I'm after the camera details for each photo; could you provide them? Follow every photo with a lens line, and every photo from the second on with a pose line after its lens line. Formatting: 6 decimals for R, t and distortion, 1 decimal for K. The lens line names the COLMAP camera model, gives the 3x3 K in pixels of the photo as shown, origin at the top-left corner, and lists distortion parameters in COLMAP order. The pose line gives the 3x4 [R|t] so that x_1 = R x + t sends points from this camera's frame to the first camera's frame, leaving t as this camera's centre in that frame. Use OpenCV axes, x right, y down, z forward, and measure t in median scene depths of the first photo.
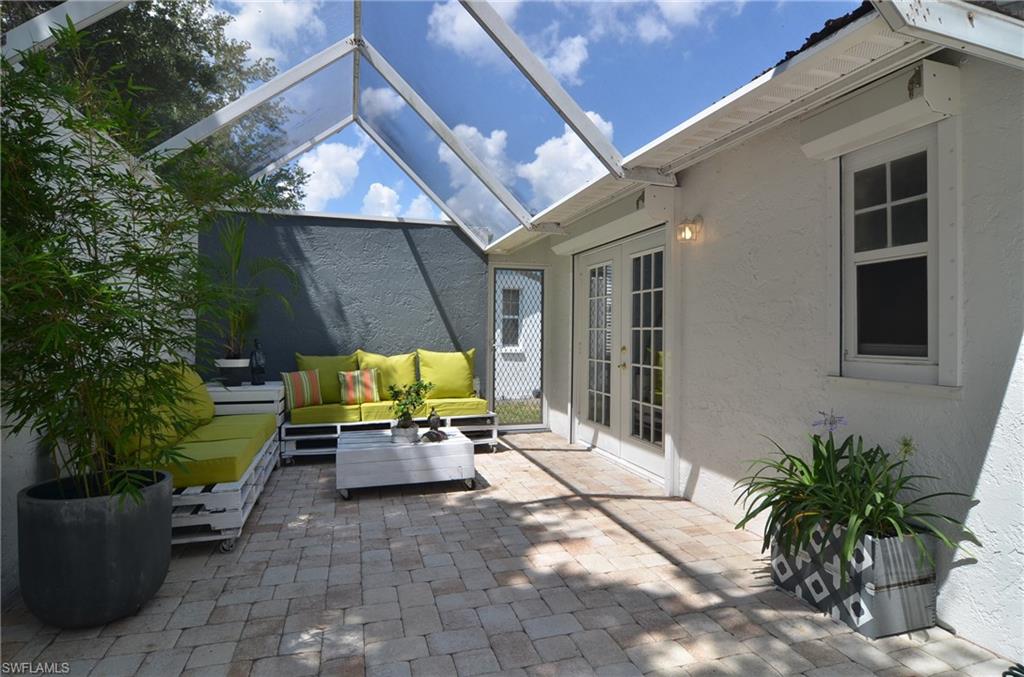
lens RADIAL K [[552.6, 0, 512.7], [0, 552.6, 338.9], [0, 0, 1]] dist [-0.015042, -0.004014]
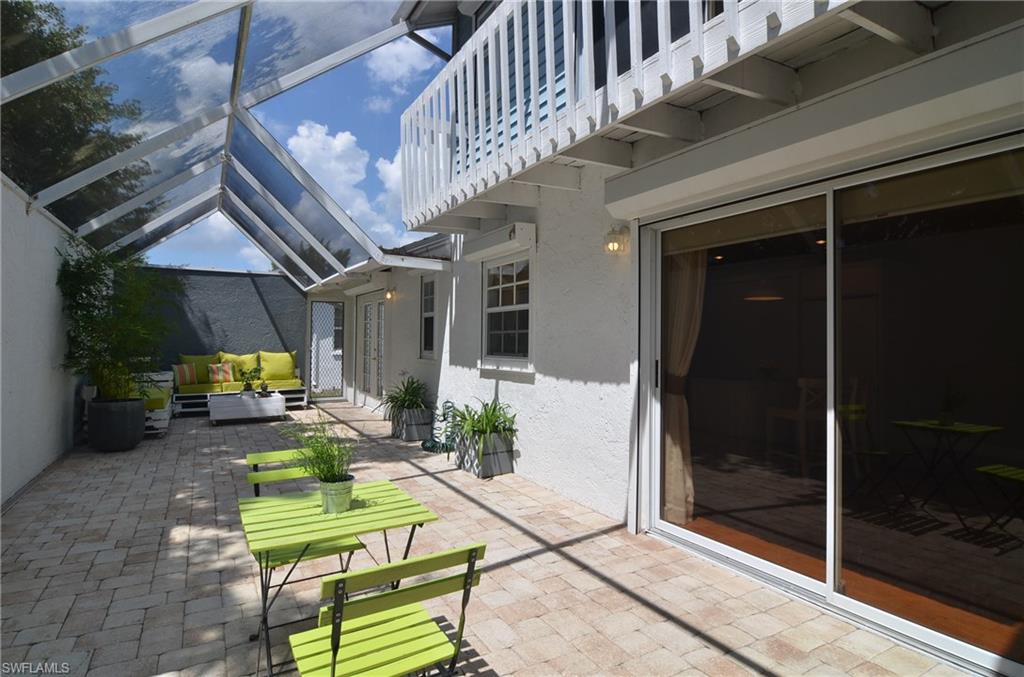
lens RADIAL K [[552.6, 0, 511.2], [0, 552.6, 329.2], [0, 0, 1]] dist [-0.015042, -0.004014]
pose [[0.974418, 0.003624, 0.224716, 0.226732], [0.002324, 0.999654, -0.026198, -0.001615], [-0.224733, 0.026050, 0.974072, -0.918265]]
